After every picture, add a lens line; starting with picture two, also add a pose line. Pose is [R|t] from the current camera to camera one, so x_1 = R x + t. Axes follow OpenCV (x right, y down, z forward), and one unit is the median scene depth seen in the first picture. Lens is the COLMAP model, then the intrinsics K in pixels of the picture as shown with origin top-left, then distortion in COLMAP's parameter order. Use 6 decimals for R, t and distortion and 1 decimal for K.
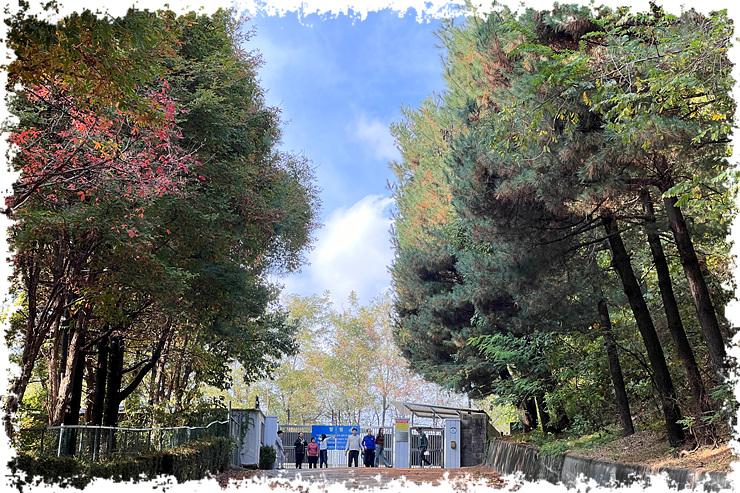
lens RADIAL K [[1435.6, 0, 370.0], [0, 1435.6, 246.5], [0, 0, 1]] dist [0.009335, 0.014506]
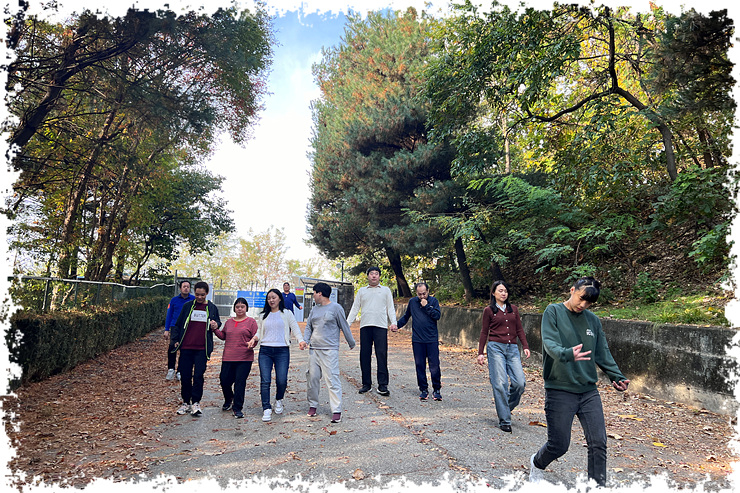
lens RADIAL K [[536.5, 0, 370.0], [0, 536.5, 246.5], [0, 0, 1]] dist [0.096837, -0.172894]
pose [[0.973270, 0.042359, 0.225726, -0.037728], [-0.048877, 0.998531, 0.023364, 0.065401], [-0.224404, -0.033772, 0.973911, 0.472969]]
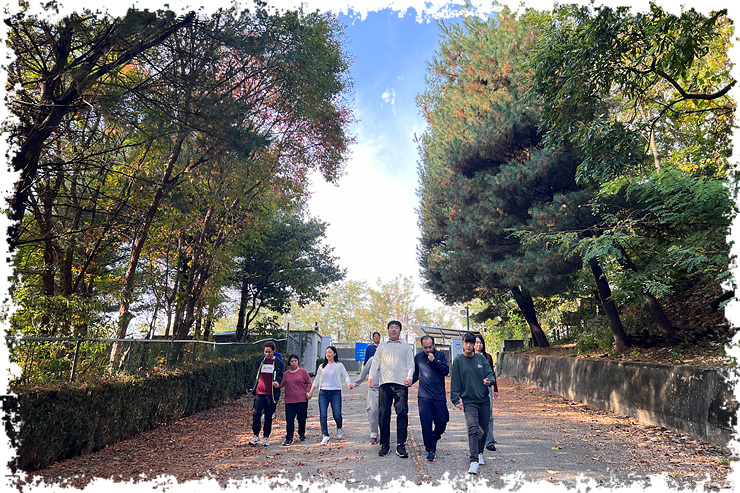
lens RADIAL K [[536.5, 0, 370.0], [0, 536.5, 246.5], [0, 0, 1]] dist [0.096837, -0.172894]
pose [[0.999651, -0.009063, -0.024828, -0.014188], [0.007500, 0.998026, -0.062352, 0.069578], [0.025344, 0.062144, 0.997745, 0.518464]]
